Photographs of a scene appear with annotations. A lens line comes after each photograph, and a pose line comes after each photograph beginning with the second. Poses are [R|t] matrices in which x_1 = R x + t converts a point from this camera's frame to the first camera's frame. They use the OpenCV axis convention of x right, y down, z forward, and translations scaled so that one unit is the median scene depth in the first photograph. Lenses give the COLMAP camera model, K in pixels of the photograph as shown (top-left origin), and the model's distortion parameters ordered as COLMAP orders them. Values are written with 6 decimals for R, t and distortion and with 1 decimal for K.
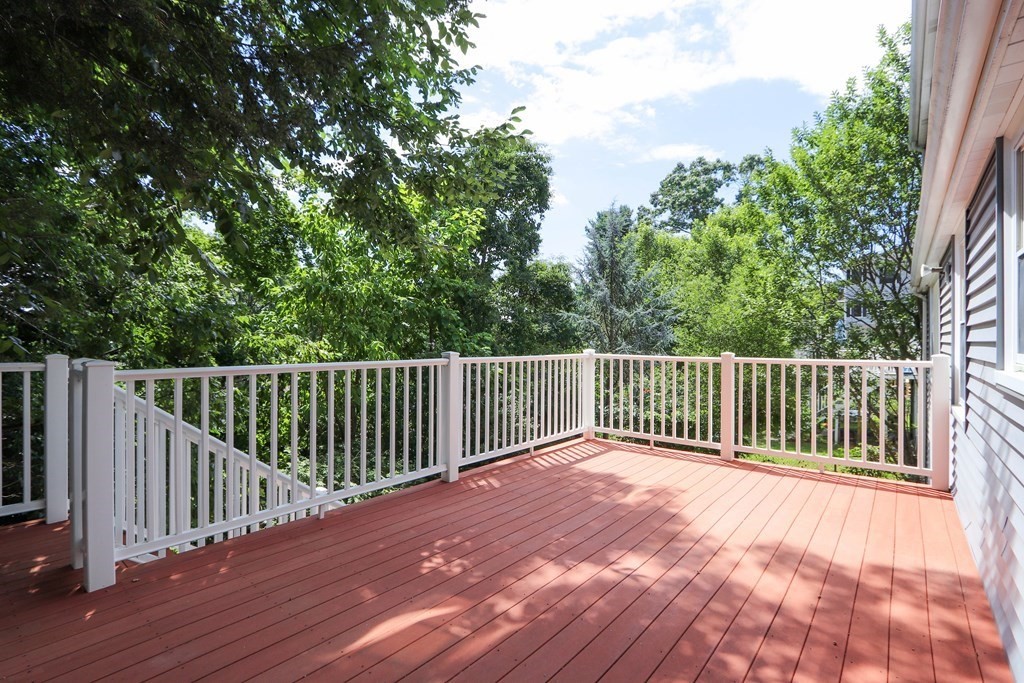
lens RADIAL K [[491.6, 0, 495.7], [0, 491.6, 338.0], [0, 0, 1]] dist [-0.019015, 0.000427]
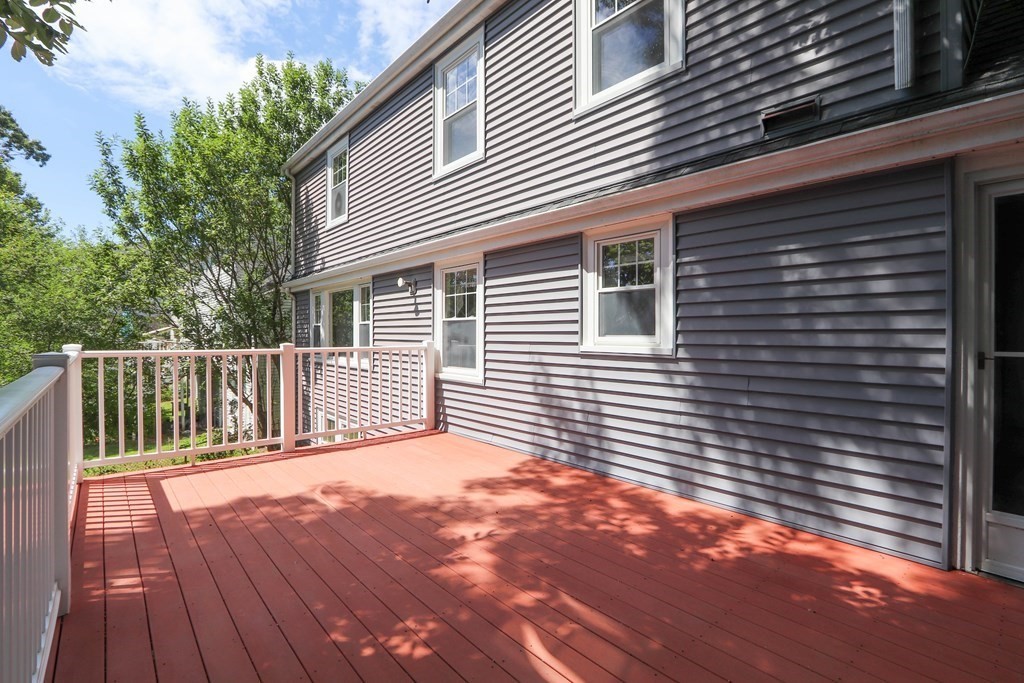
lens RADIAL K [[470.9, 0, 530.9], [0, 470.9, 332.4], [0, 0, 1]] dist [-0.019265, -0.000155]
pose [[0.134596, -0.005164, 0.990887, -0.761354], [-0.005415, 0.999968, 0.005947, -0.006194], [-0.990886, -0.006166, 0.134564, 0.700979]]
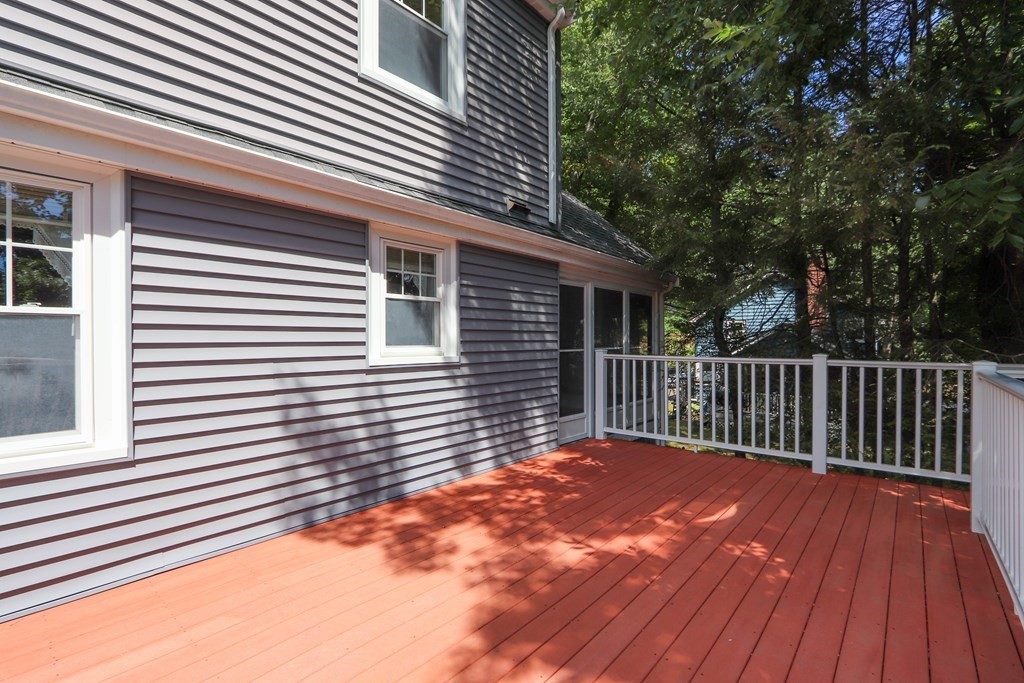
lens RADIAL K [[471.1, 0, 479.2], [0, 471.1, 345.2], [0, 0, 1]] dist [-0.025076, 0.000355]
pose [[-0.998682, -0.004773, 0.051100, 0.427690], [-0.004547, 0.999979, 0.004542, 0.001188], [-0.051120, 0.004304, -0.998683, 2.001645]]
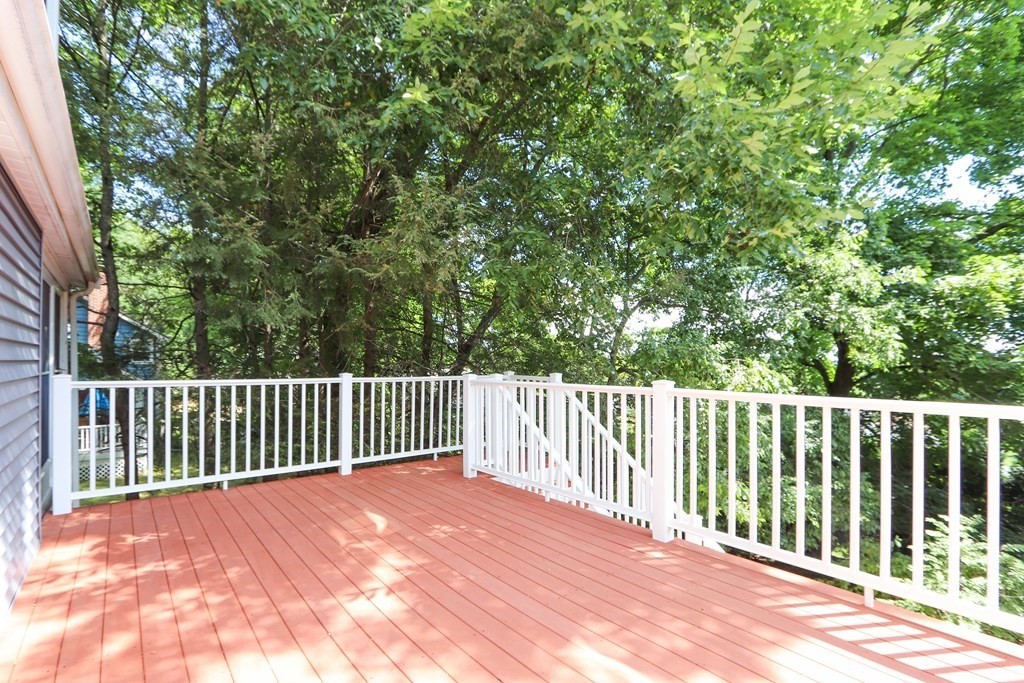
lens RADIAL K [[479.7, 0, 530.1], [0, 479.7, 357.3], [0, 0, 1]] dist [-0.015463, 0.000512]
pose [[-0.165781, -0.019252, -0.985975, 1.136768], [-0.001261, 0.999813, -0.019310, 0.003961], [0.986162, -0.001958, -0.165774, 1.415346]]
